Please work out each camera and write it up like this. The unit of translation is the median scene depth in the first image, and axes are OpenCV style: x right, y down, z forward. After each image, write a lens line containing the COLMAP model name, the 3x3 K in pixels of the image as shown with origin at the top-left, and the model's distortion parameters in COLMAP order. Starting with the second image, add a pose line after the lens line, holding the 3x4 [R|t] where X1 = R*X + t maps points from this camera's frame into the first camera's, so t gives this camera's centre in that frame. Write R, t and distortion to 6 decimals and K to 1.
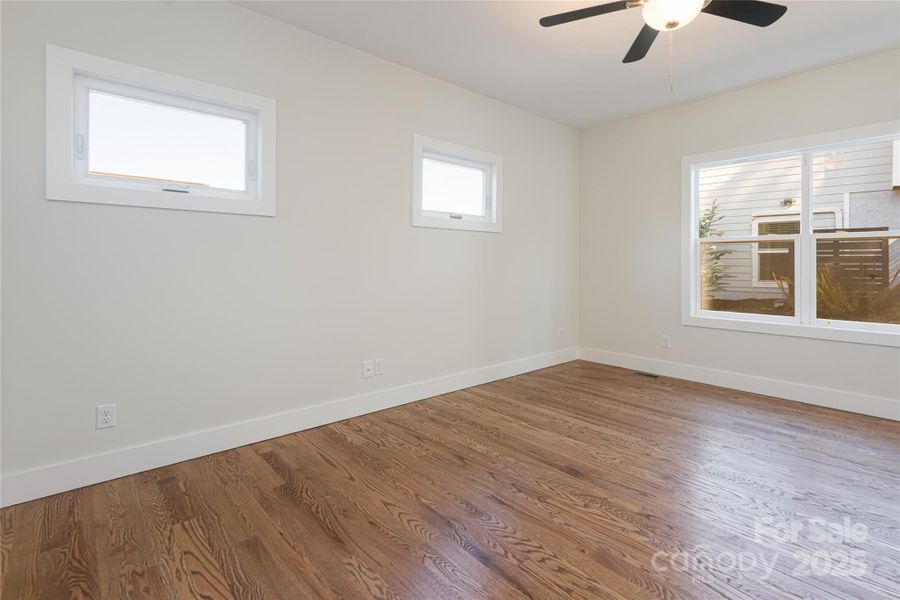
lens RADIAL K [[424.3, 0, 453.8], [0, 424.3, 274.6], [0, 0, 1]] dist [0.000521, 0.000280]
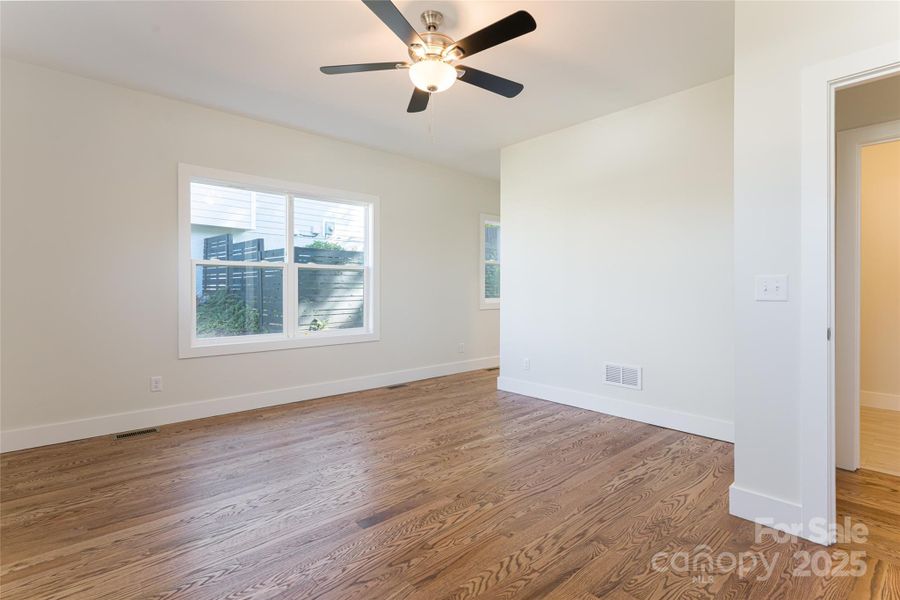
lens RADIAL K [[442.1, 0, 452.4], [0, 442.1, 289.6], [0, 0, 1]] dist [-0.001482, -0.000325]
pose [[-0.012224, -0.004178, 0.999917, -0.711659], [0.025897, 0.999655, 0.004494, -0.018211], [-0.999590, 0.025950, -0.012111, 0.924521]]
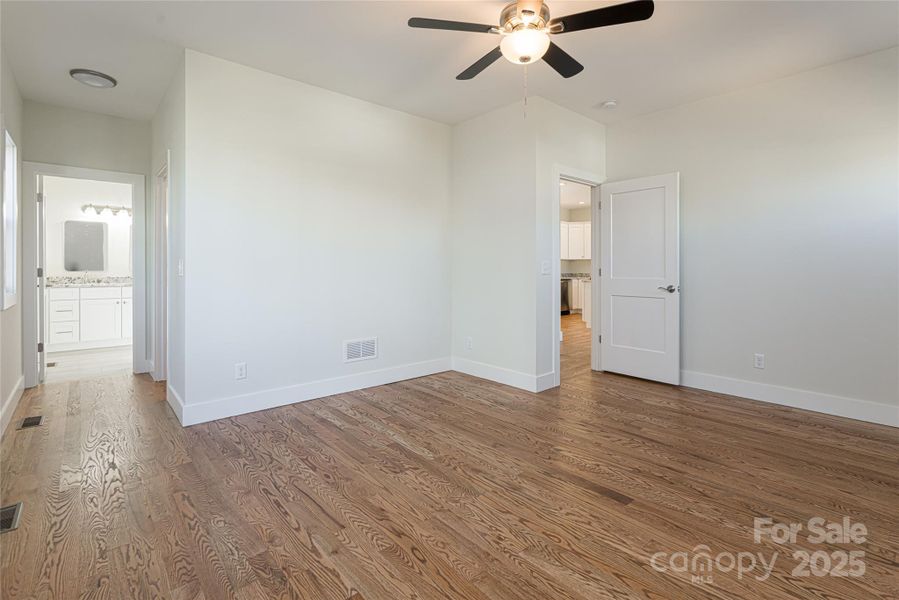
lens RADIAL K [[451.7, 0, 444.8], [0, 451.7, 267.2], [0, 0, 1]] dist [-0.001224, -0.000133]
pose [[-0.999576, -0.001697, -0.029065, 0.742439], [-0.002382, 0.999720, 0.023555, -0.042422], [0.029017, 0.023615, -0.999300, 2.138007]]
